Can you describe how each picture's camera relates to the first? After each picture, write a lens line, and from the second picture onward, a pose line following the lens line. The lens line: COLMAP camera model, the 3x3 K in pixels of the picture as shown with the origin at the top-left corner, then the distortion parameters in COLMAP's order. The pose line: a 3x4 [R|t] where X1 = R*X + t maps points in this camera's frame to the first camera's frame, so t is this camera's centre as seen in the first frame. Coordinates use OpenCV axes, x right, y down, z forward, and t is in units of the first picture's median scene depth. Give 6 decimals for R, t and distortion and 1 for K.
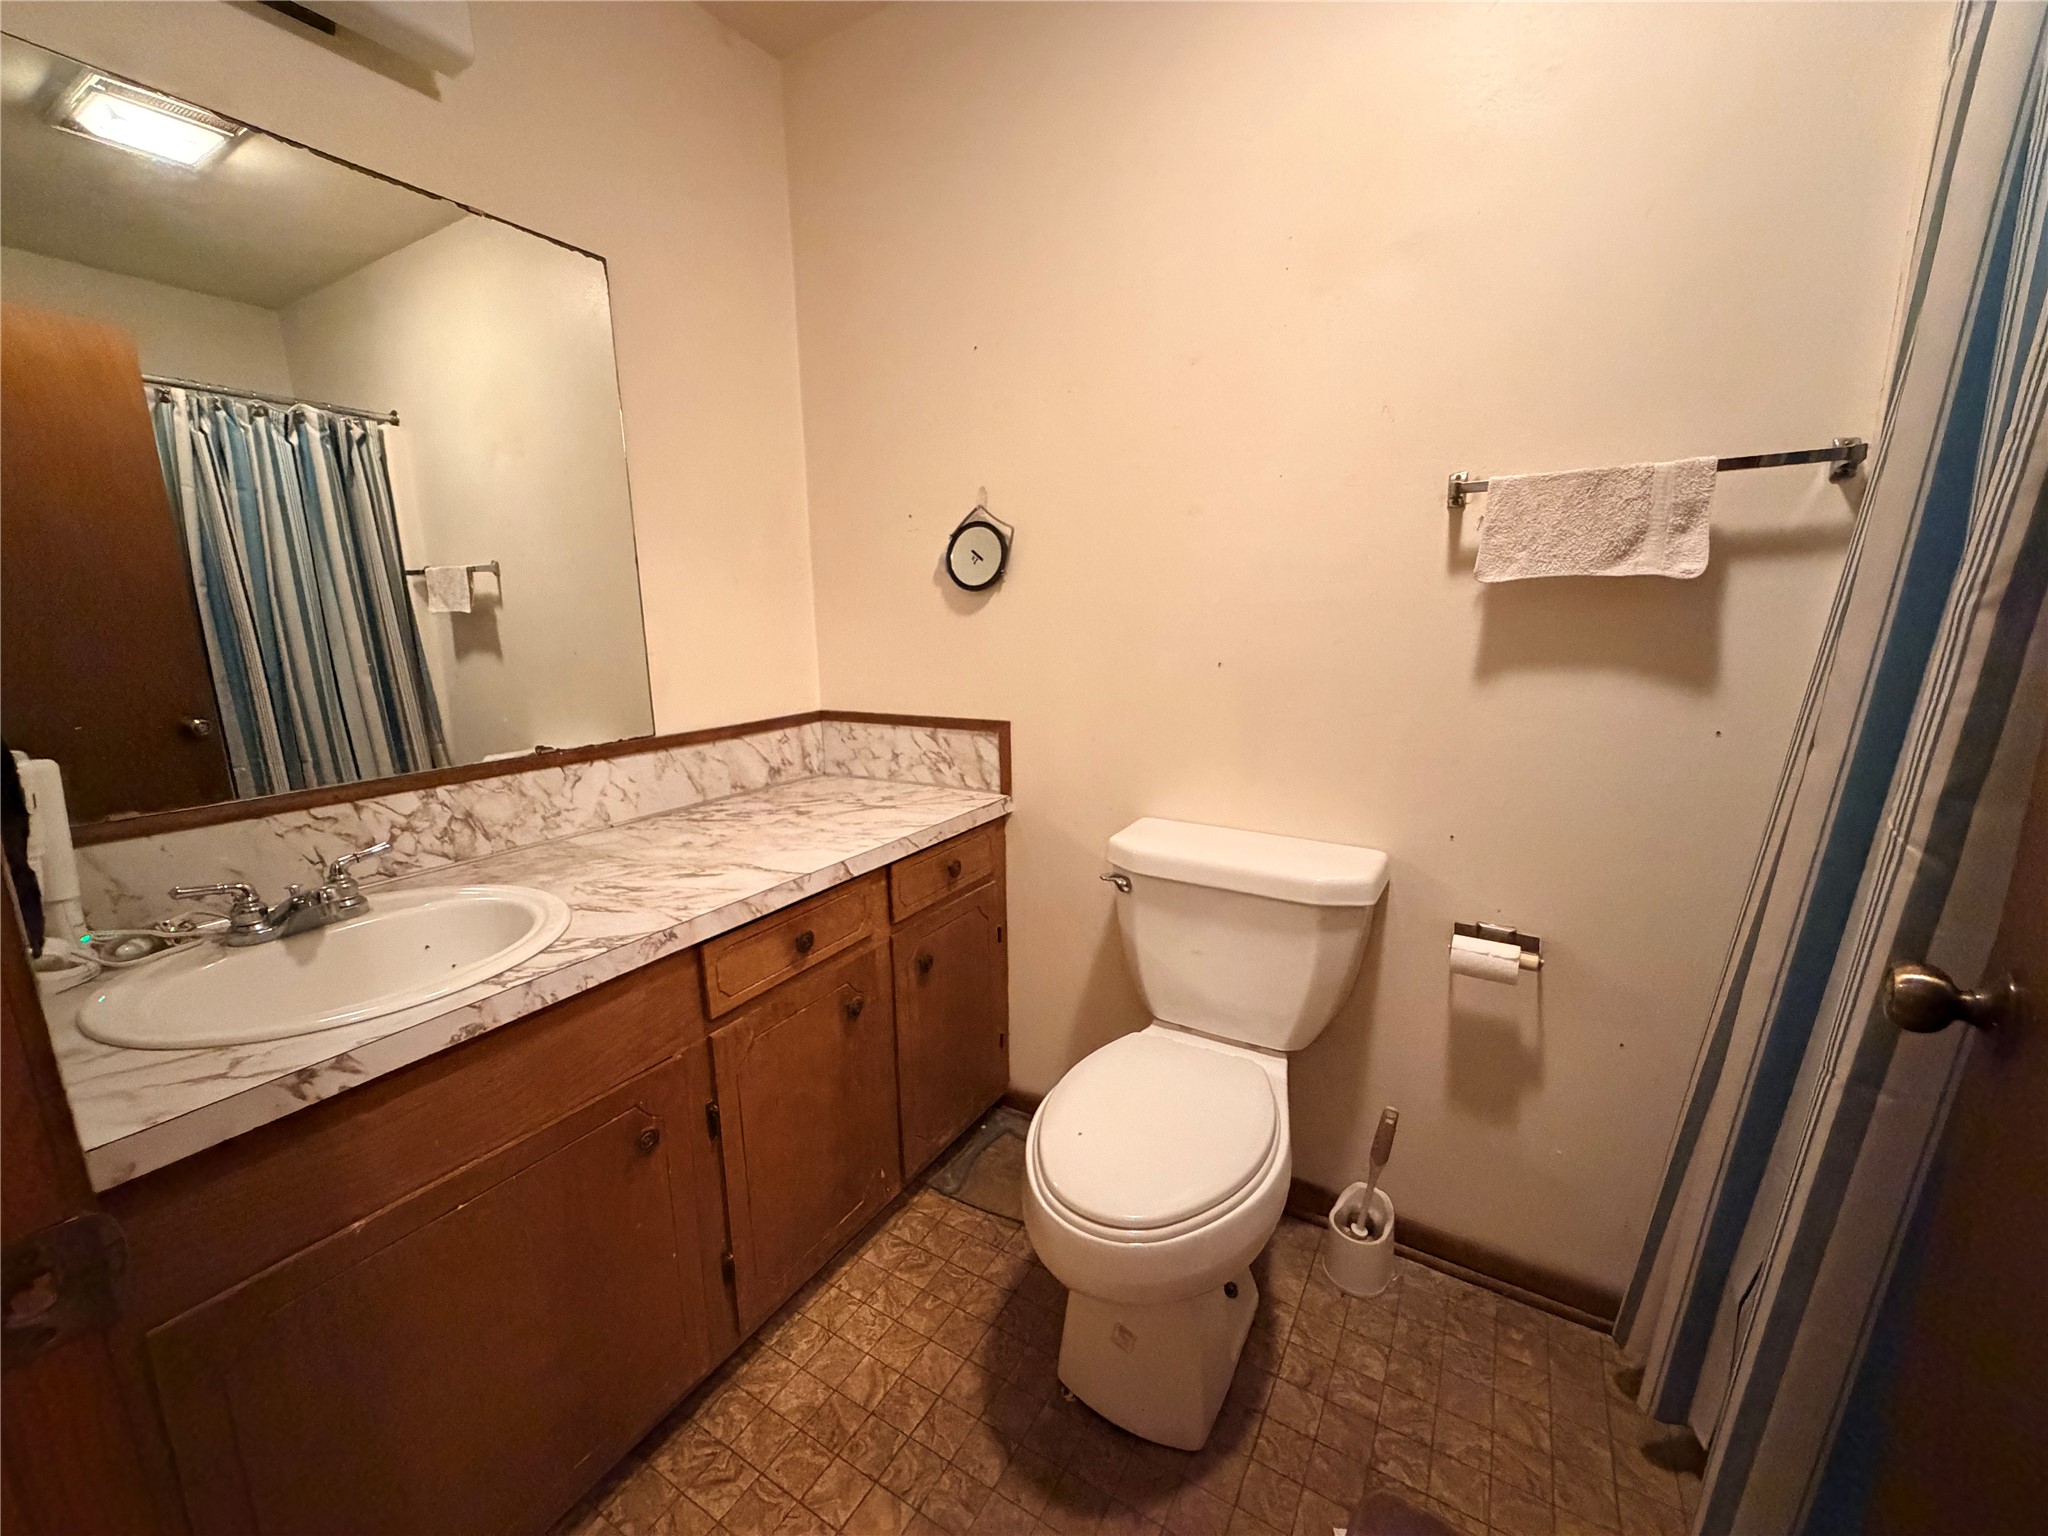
lens RADIAL K [[816.2, 0, 1019.8], [0, 816.2, 775.9], [0, 0, 1]] dist [-0.000811, 0.000435]
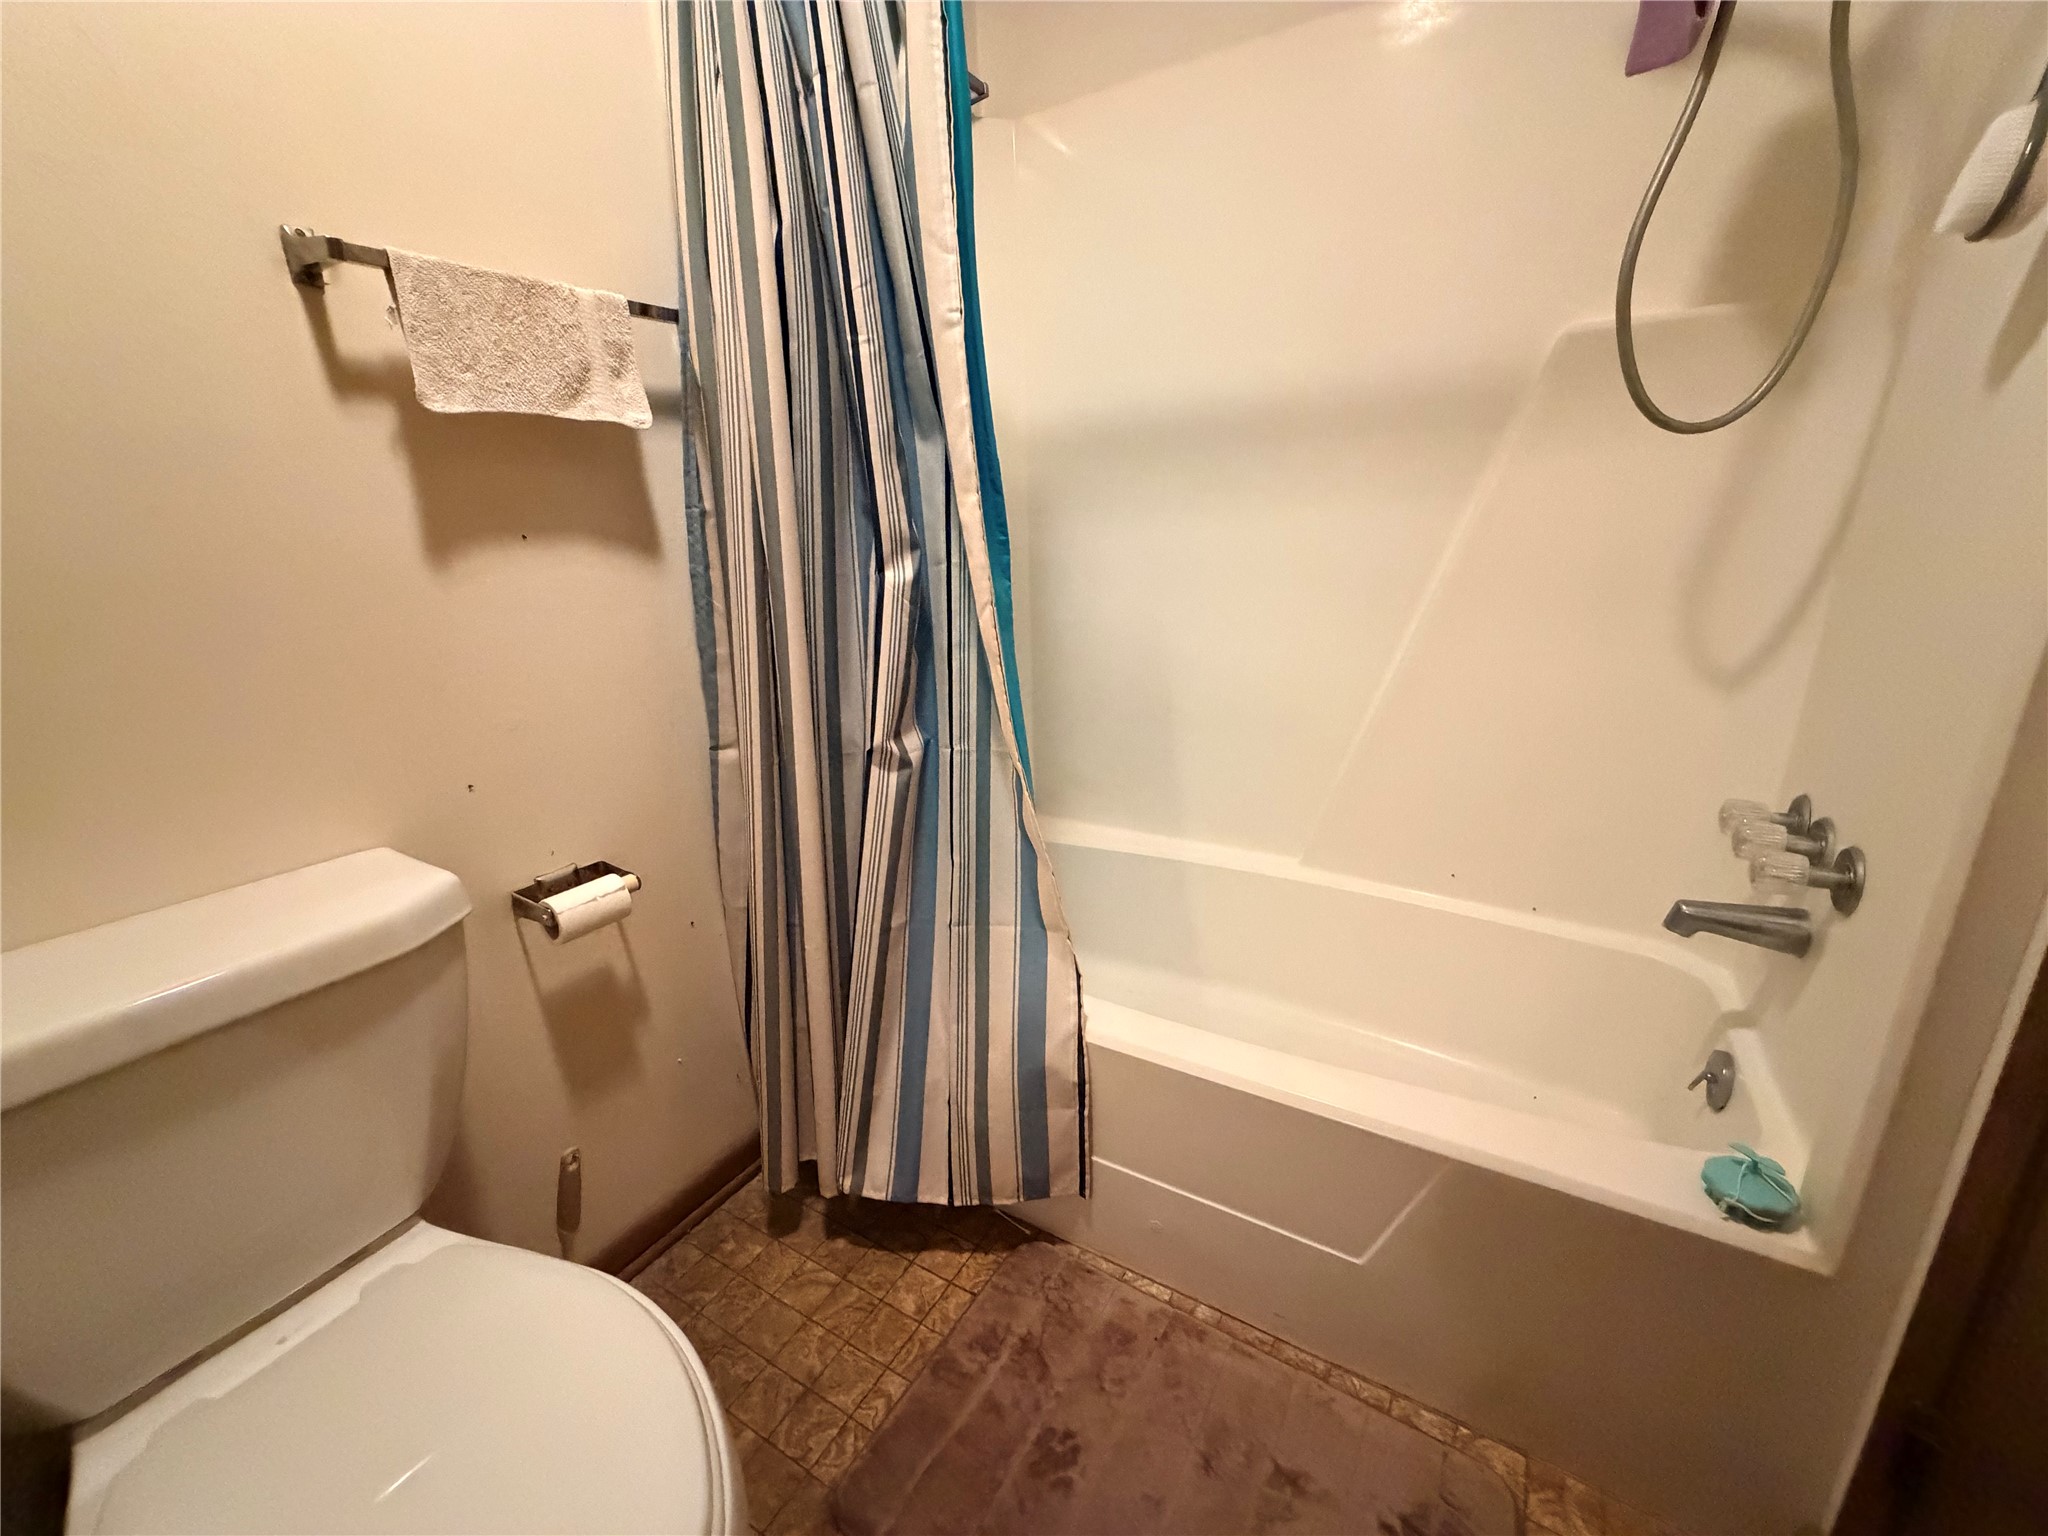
lens RADIAL K [[816.2, 0, 1014.6], [0, 816.2, 770.5], [0, 0, 1]] dist [-0.000811, 0.000435]
pose [[-0.007455, -0.276858, 0.960882, -0.178691], [0.238288, 0.932736, 0.270597, -0.021015], [-0.971166, 0.230984, 0.059018, 0.524618]]
